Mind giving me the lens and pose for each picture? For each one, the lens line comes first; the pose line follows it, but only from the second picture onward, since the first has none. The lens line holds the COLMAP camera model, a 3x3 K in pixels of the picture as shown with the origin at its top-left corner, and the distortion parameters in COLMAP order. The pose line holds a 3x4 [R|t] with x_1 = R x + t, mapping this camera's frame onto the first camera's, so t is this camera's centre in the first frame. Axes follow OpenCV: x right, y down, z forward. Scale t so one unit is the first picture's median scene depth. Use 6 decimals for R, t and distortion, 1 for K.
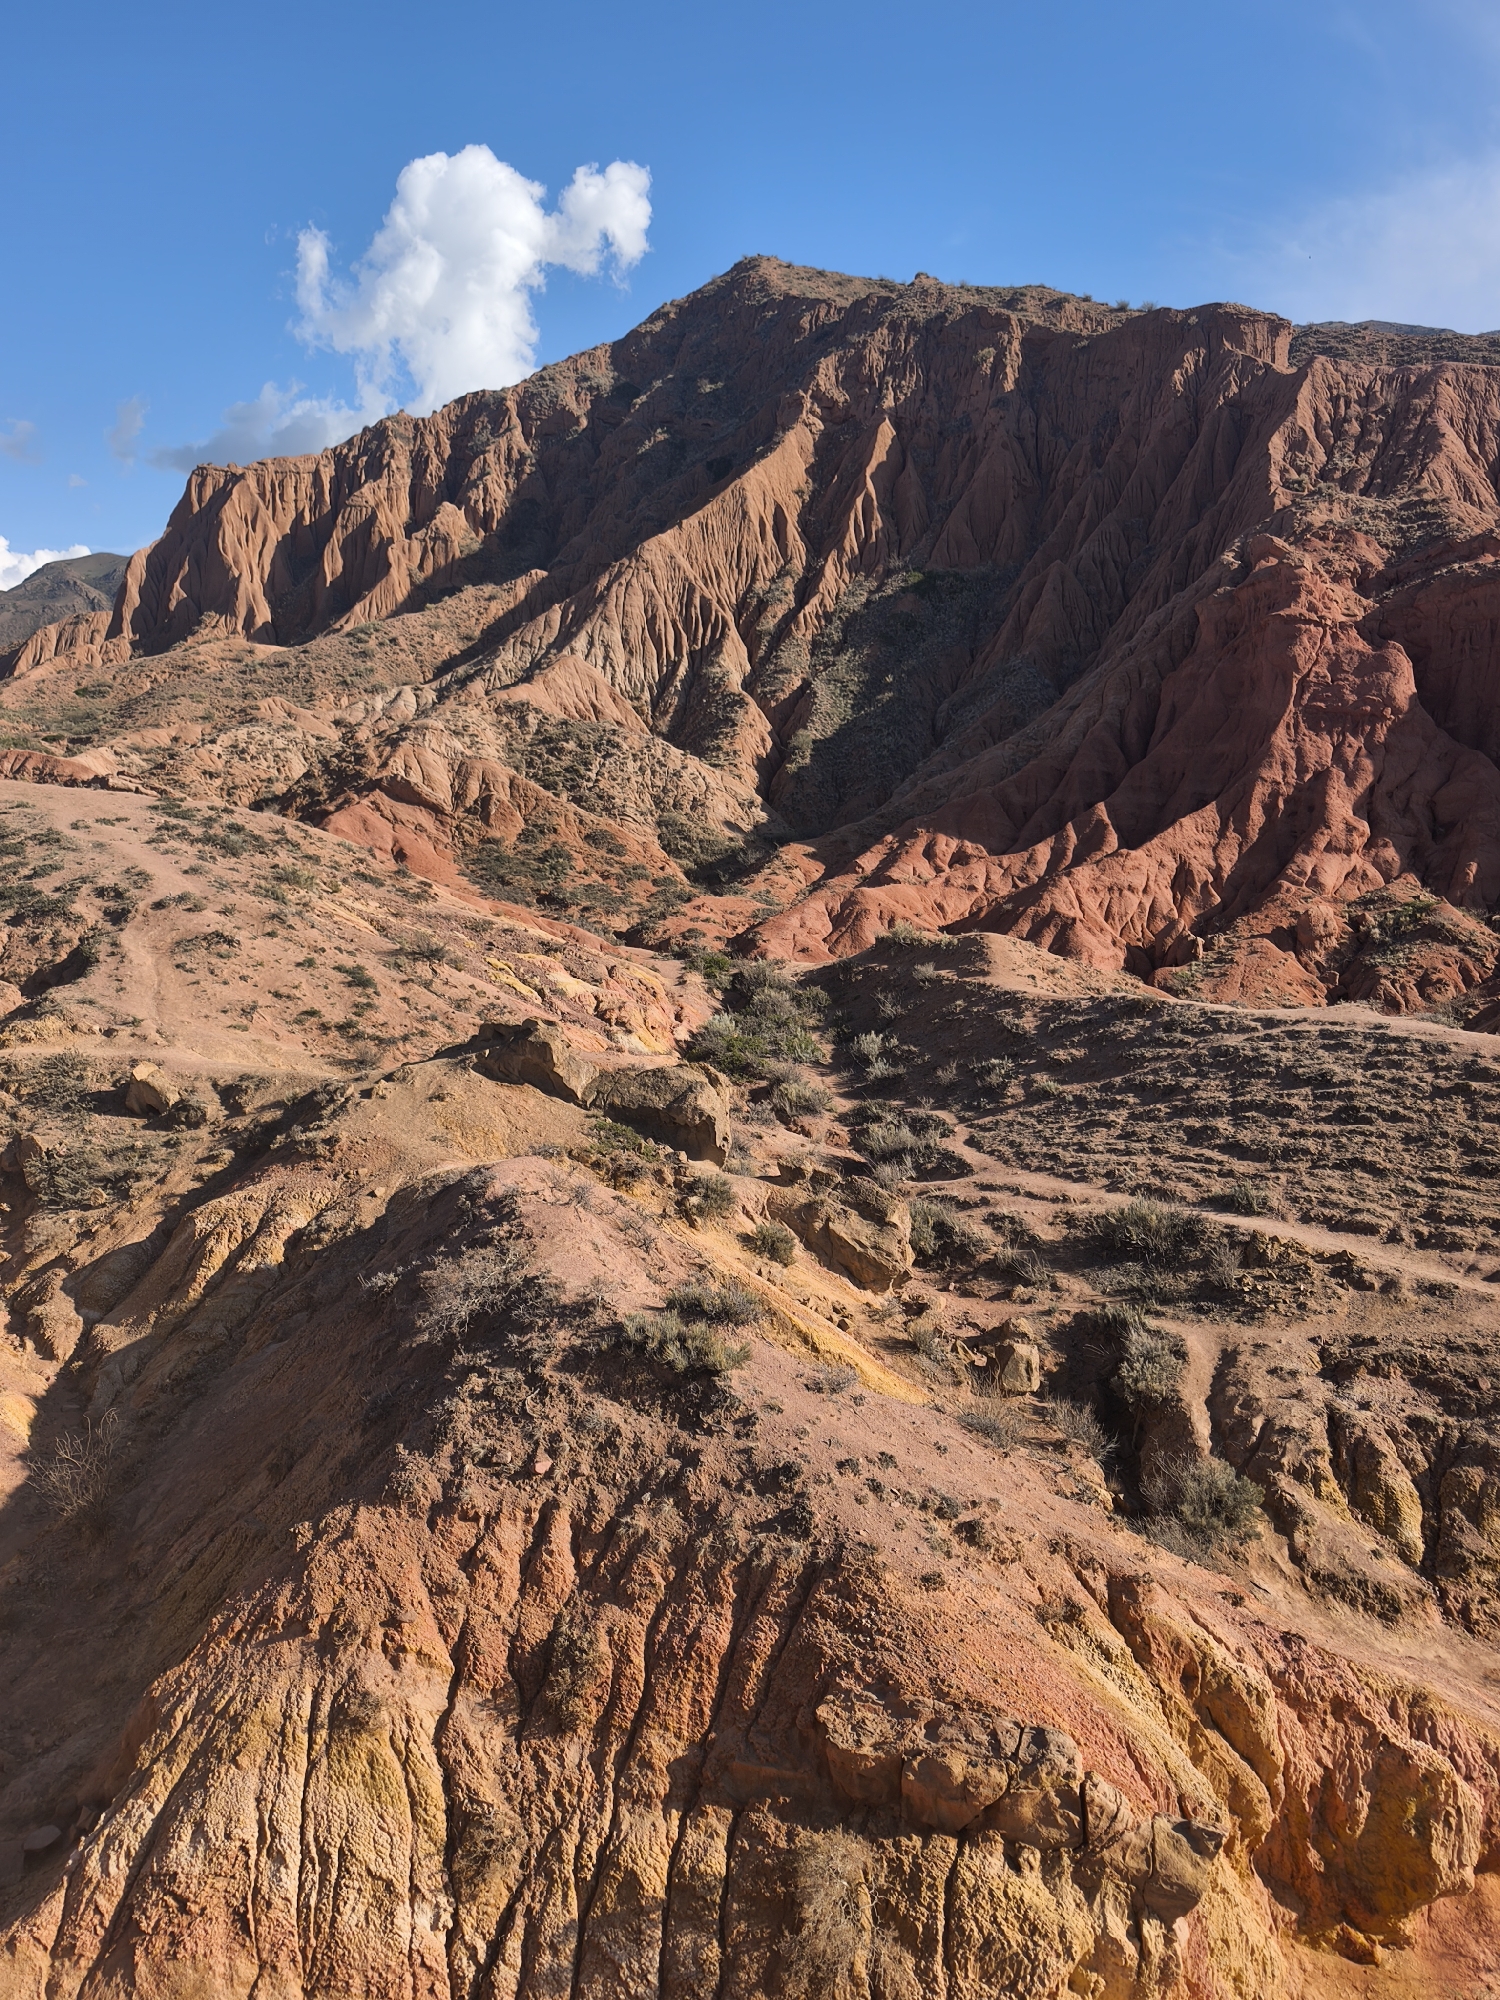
lens RADIAL K [[1632.8, 0, 768.0], [0, 1632.8, 1021.4], [0, 0, 1]] dist [0.030830, -0.031324]
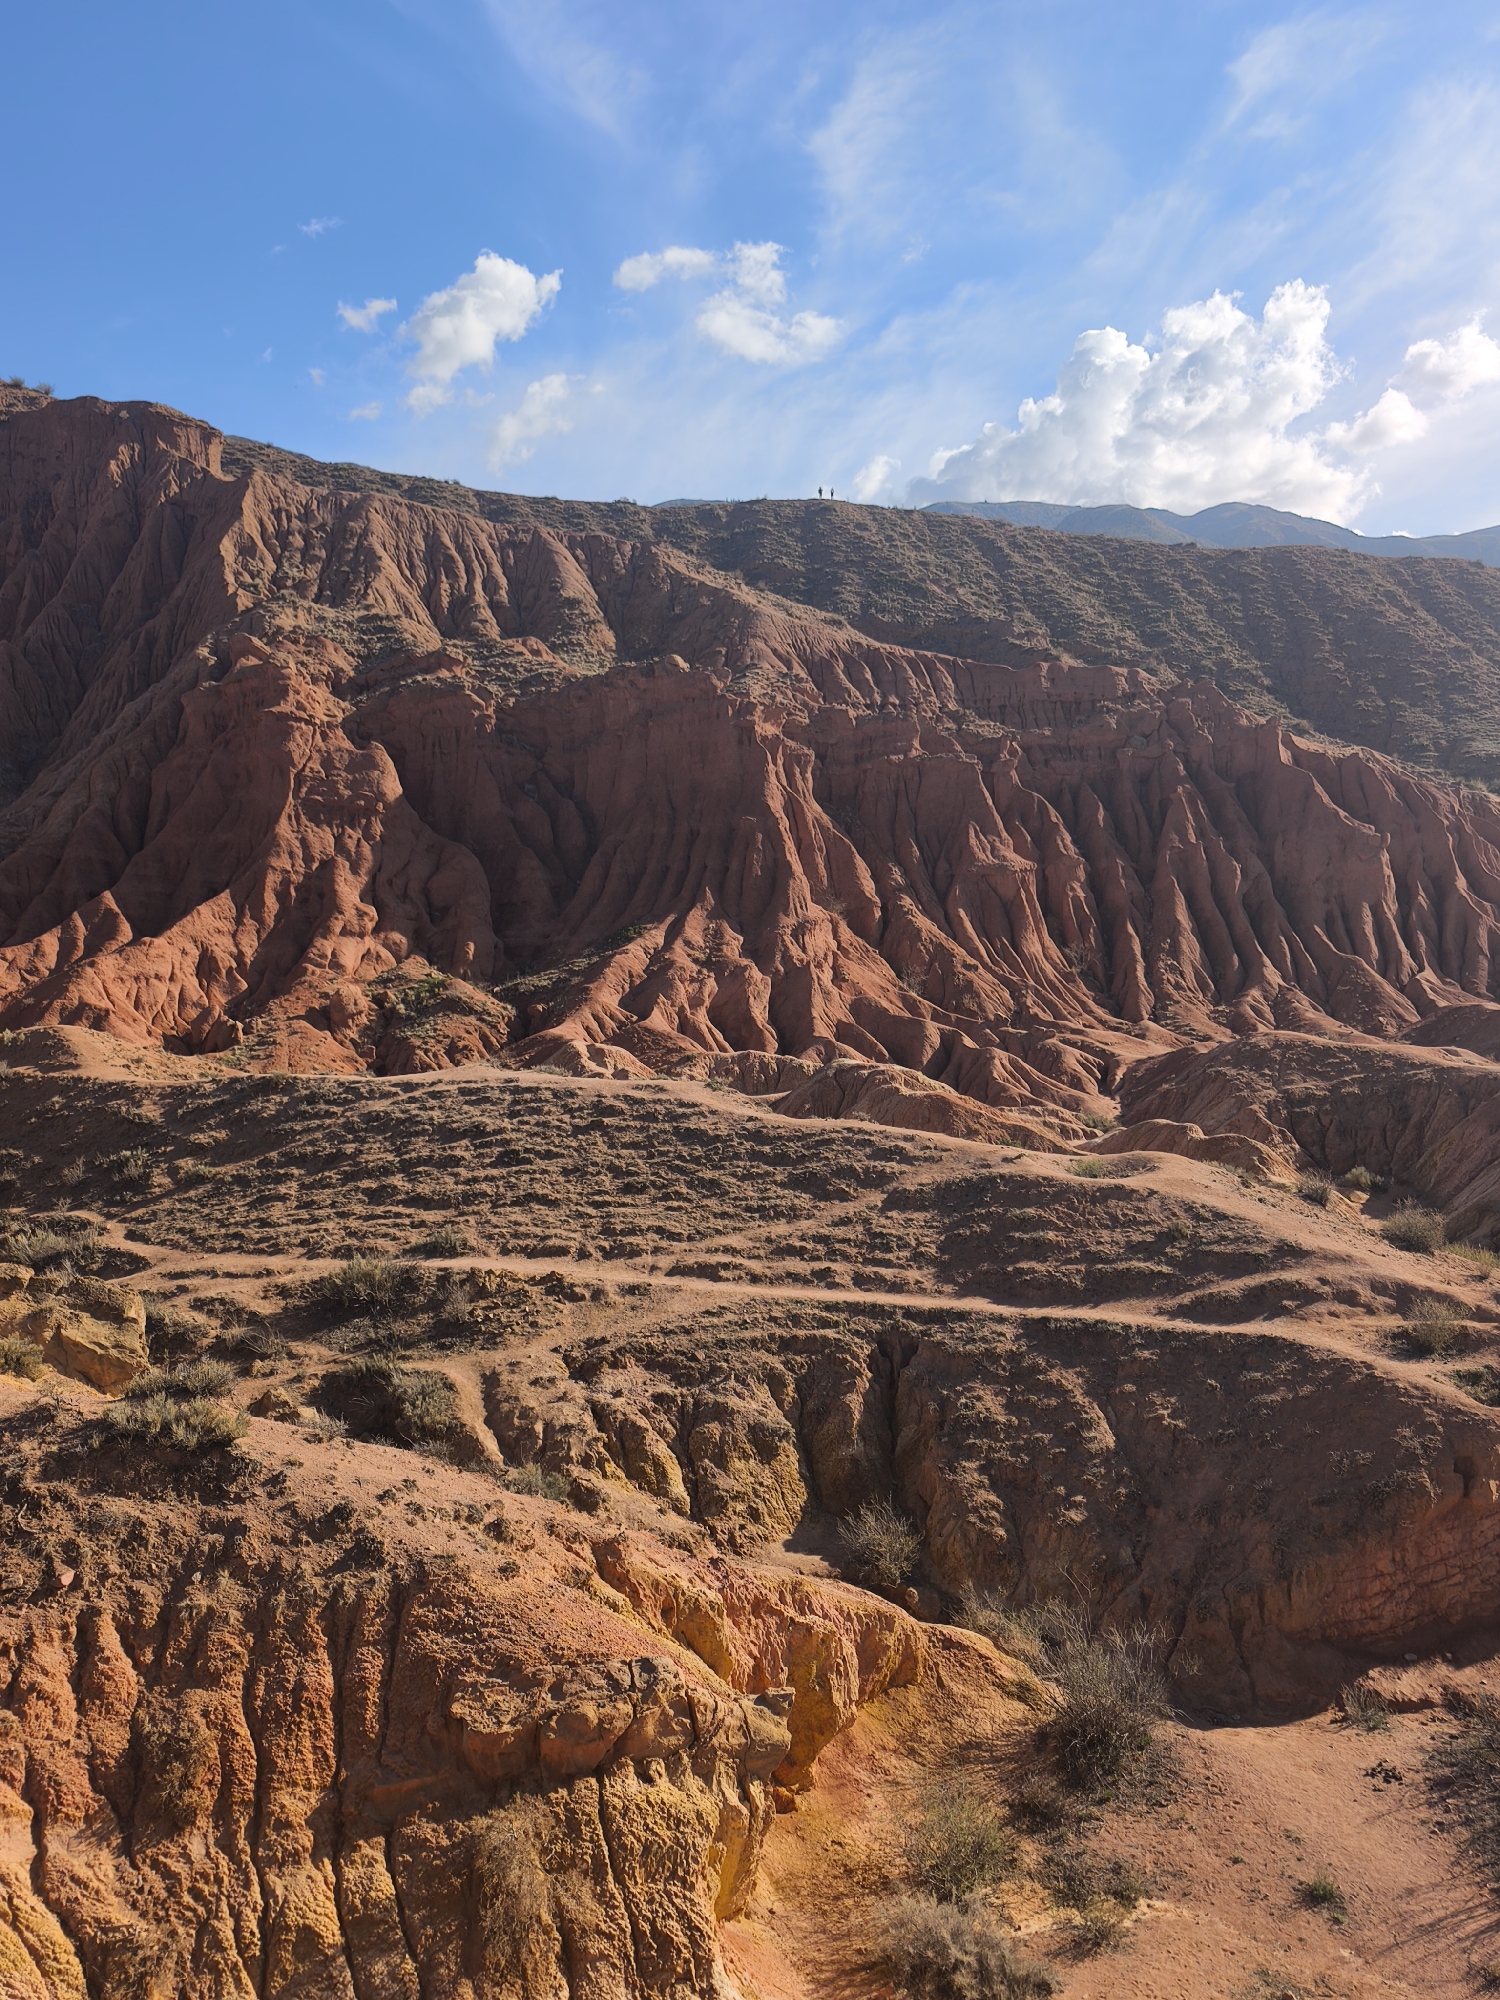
lens RADIAL K [[1632.8, 0, 760.4], [0, 1632.8, 1014.1], [0, 0, 1]] dist [0.030830, -0.031324]
pose [[0.796200, -0.056667, 0.602374, -0.163294], [0.093111, 0.995220, -0.029448, 0.006925], [-0.597826, 0.079534, 0.797671, -0.004512]]
